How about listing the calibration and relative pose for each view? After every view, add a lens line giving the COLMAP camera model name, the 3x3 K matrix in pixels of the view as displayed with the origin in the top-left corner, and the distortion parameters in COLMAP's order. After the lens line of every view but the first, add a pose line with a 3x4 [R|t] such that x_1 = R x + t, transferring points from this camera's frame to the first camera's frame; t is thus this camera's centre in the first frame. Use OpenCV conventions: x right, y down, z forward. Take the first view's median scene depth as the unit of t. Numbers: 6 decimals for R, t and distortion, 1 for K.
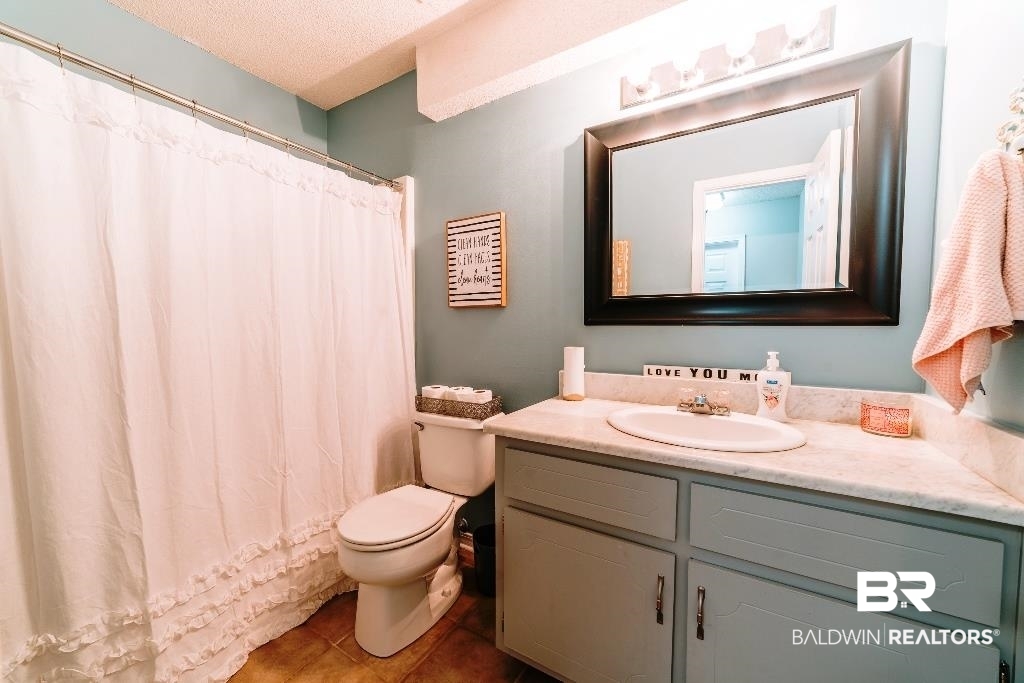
lens RADIAL K [[353.7, 0, 516.3], [0, 353.7, 345.5], [0, 0, 1]] dist [-0.003485, -0.000109]
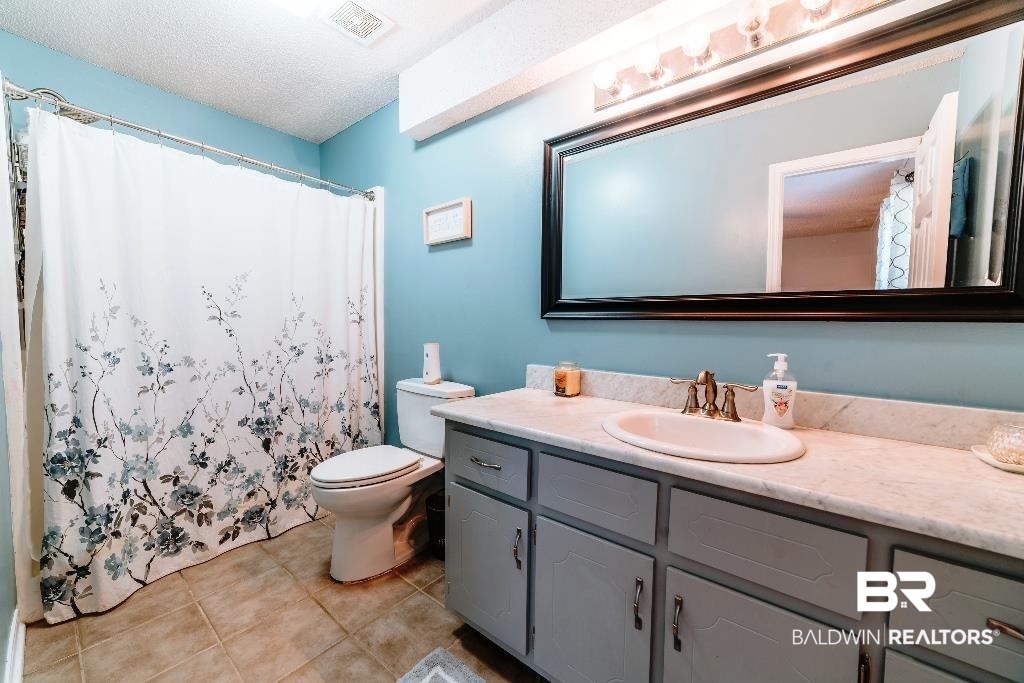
lens RADIAL K [[389.1, 0, 509.1], [0, 389.1, 339.9], [0, 0, 1]] dist [-0.006937, 0.001613]
pose [[0.984698, 0.016553, -0.173479, 0.263014], [-0.018567, 0.999778, -0.009996, 0.007703], [0.173275, 0.013064, 0.984787, -0.142668]]
